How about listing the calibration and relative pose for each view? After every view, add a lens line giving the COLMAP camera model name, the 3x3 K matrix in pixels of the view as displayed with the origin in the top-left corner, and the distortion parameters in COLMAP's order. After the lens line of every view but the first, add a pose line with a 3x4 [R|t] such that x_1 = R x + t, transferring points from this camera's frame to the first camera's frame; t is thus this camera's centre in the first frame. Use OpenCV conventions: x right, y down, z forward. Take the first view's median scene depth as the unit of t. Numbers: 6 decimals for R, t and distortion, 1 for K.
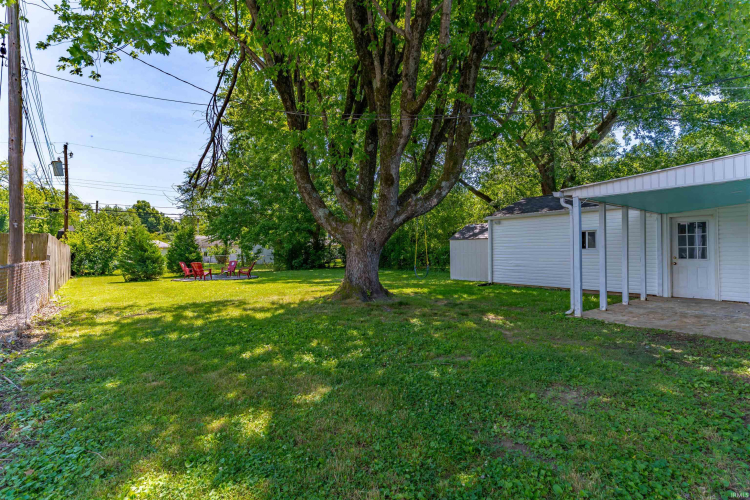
lens RADIAL K [[377.3, 0, 370.2], [0, 377.3, 248.2], [0, 0, 1]] dist [0.004287, 0.001022]
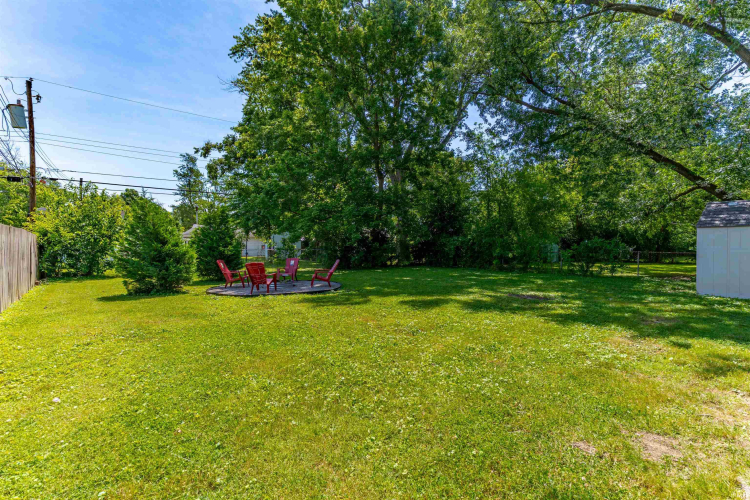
lens RADIAL K [[377.3, 0, 377.1], [0, 377.3, 251.4], [0, 0, 1]] dist [0.004287, 0.001022]
pose [[0.999350, 0.007593, 0.035241, -0.217273], [-0.008526, 0.999615, 0.026391, 0.002427], [-0.035027, -0.026675, 0.999030, 0.308277]]
